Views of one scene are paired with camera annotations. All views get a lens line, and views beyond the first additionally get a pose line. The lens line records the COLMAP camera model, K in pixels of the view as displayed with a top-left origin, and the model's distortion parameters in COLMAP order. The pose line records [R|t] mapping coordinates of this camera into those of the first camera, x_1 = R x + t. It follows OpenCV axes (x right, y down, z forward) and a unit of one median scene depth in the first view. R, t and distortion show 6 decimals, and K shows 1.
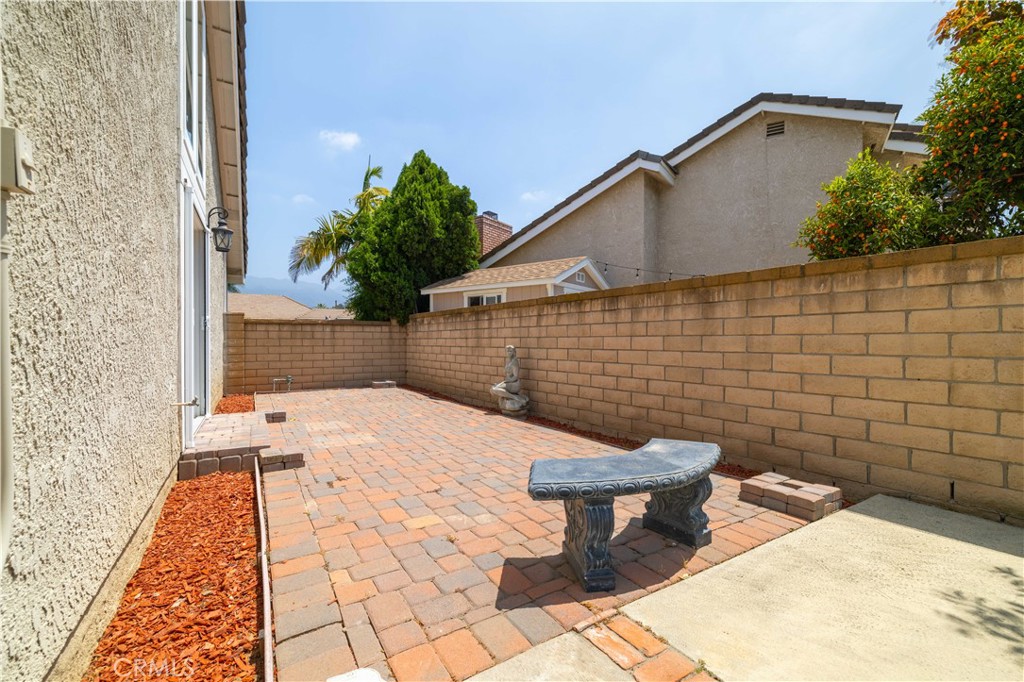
lens RADIAL K [[433.6, 0, 508.6], [0, 433.6, 342.4], [0, 0, 1]] dist [0.000652, -0.001262]
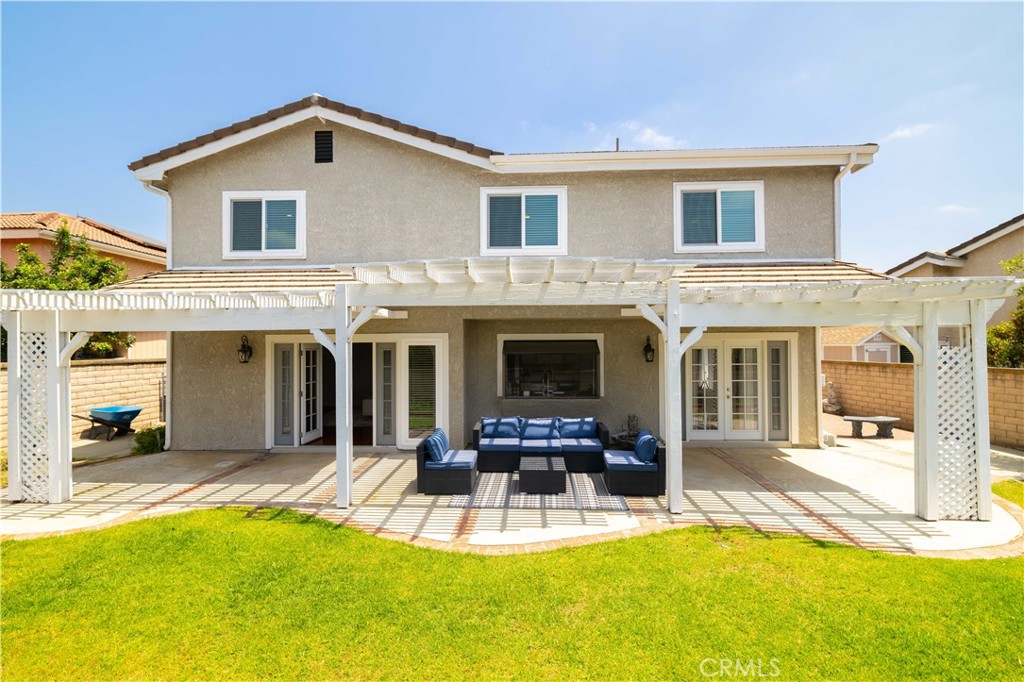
lens RADIAL K [[433.6, 0, 517.3], [0, 433.6, 342.6], [0, 0, 1]] dist [0.000652, -0.001262]
pose [[0.833897, -0.011538, -0.551799, -0.107086], [0.005223, 0.999902, -0.013015, -0.179598], [0.551895, 0.007971, 0.833875, -1.782078]]
